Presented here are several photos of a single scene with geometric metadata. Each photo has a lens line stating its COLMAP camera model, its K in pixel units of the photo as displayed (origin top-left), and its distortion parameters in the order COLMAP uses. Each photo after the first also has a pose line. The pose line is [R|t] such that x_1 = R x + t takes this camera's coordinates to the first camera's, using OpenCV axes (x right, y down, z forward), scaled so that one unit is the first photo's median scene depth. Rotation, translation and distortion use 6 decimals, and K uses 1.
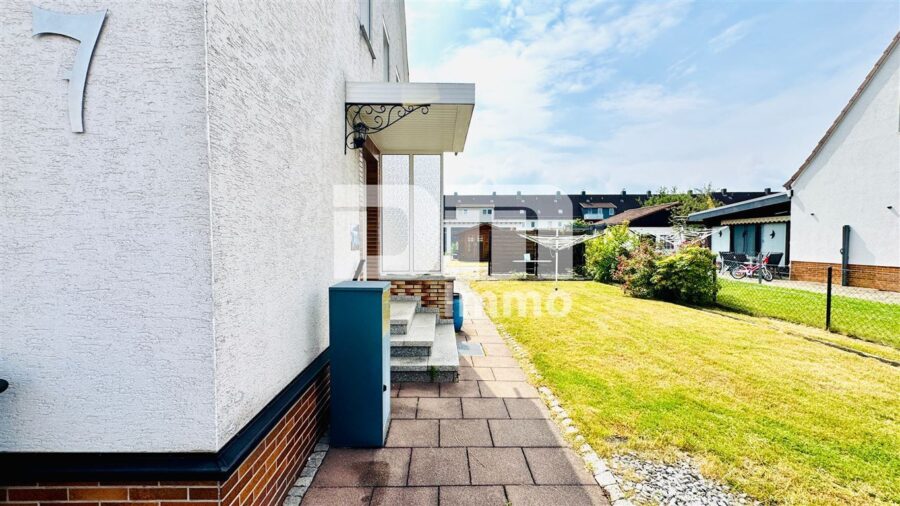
lens RADIAL K [[359.8, 0, 452.1], [0, 359.8, 255.7], [0, 0, 1]] dist [0.000424, 0.000051]
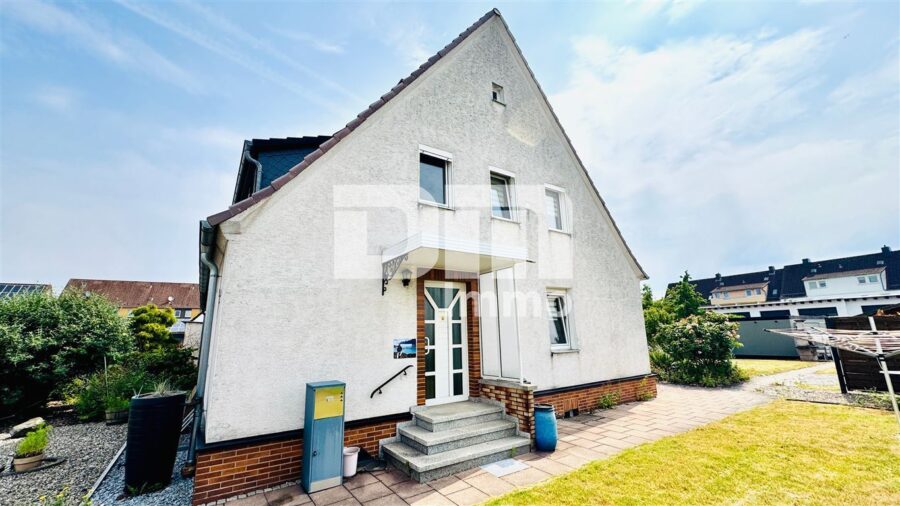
lens RADIAL K [[359.8, 0, 454.9], [0, 359.8, 253.5], [0, 0, 1]] dist [0.000424, 0.000051]
pose [[0.533692, -0.203797, -0.820756, 0.782481], [-0.009533, 0.969017, -0.246810, -0.048633], [0.845625, 0.139545, 0.515213, 0.278841]]
